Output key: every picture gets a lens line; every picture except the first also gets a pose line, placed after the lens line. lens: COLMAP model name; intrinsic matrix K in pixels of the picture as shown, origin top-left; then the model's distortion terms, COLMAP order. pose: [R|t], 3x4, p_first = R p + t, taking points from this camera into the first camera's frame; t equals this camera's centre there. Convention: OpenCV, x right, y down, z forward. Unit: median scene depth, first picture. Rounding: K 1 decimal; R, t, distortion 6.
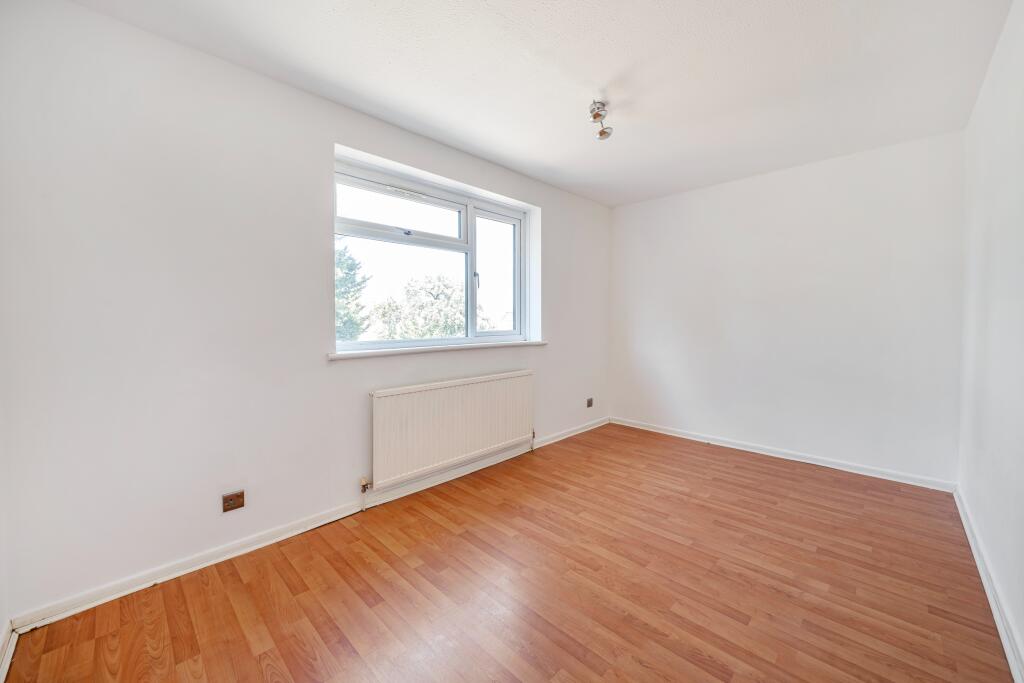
lens RADIAL K [[392.2, 0, 510.2], [0, 392.2, 322.0], [0, 0, 1]] dist [0.000872, -0.007232]
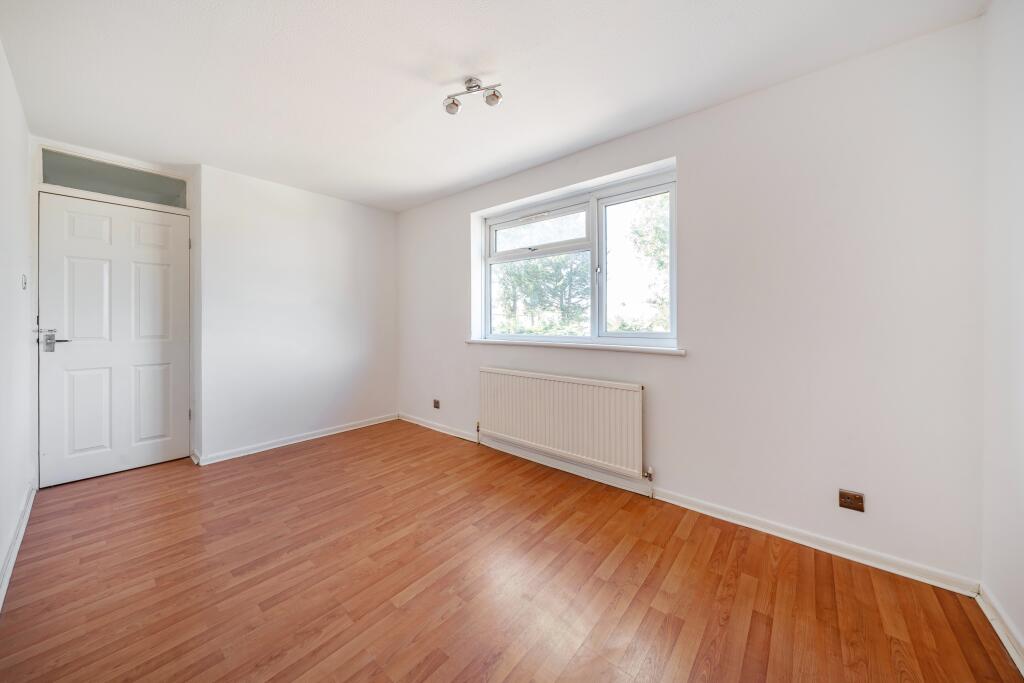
lens RADIAL K [[354.5, 0, 512.7], [0, 354.5, 318.6], [0, 0, 1]] dist [-0.006077, 0.000012]
pose [[0.086317, 0.005069, -0.996255, 1.043559], [0.000457, 0.999987, 0.005128, -0.017408], [0.996268, -0.000898, 0.086313, 1.028857]]
